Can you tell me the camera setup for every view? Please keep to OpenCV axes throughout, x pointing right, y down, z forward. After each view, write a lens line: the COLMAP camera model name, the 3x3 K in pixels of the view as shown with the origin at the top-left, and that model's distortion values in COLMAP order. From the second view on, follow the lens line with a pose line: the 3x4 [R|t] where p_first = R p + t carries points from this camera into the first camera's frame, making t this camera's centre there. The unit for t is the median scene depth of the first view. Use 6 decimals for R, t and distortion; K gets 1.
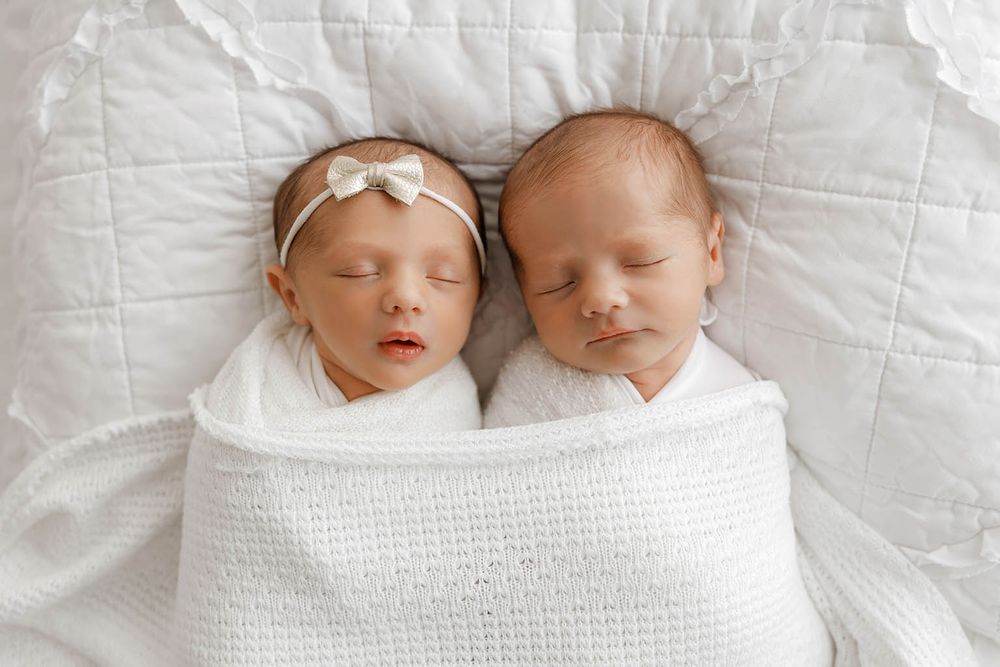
lens RADIAL K [[1276.8, 0, 500.0], [0, 1276.8, 333.5], [0, 0, 1]] dist [0.005560, 0.060243]
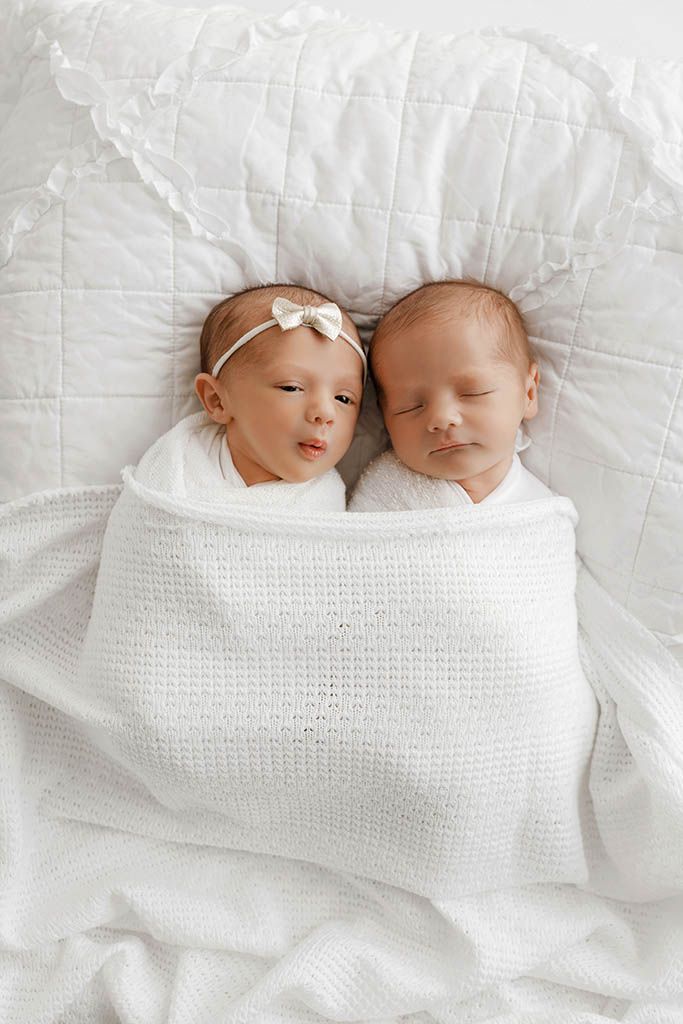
lens RADIAL K [[1679.8, 0, 341.5], [0, 1679.8, 512.0], [0, 0, 1]] dist [0.012058, -0.000396]
pose [[0.991878, 0.080676, 0.098337, -0.185598], [-0.078008, 0.996480, -0.030684, 0.123103], [-0.100467, 0.022764, 0.994680, -0.689151]]
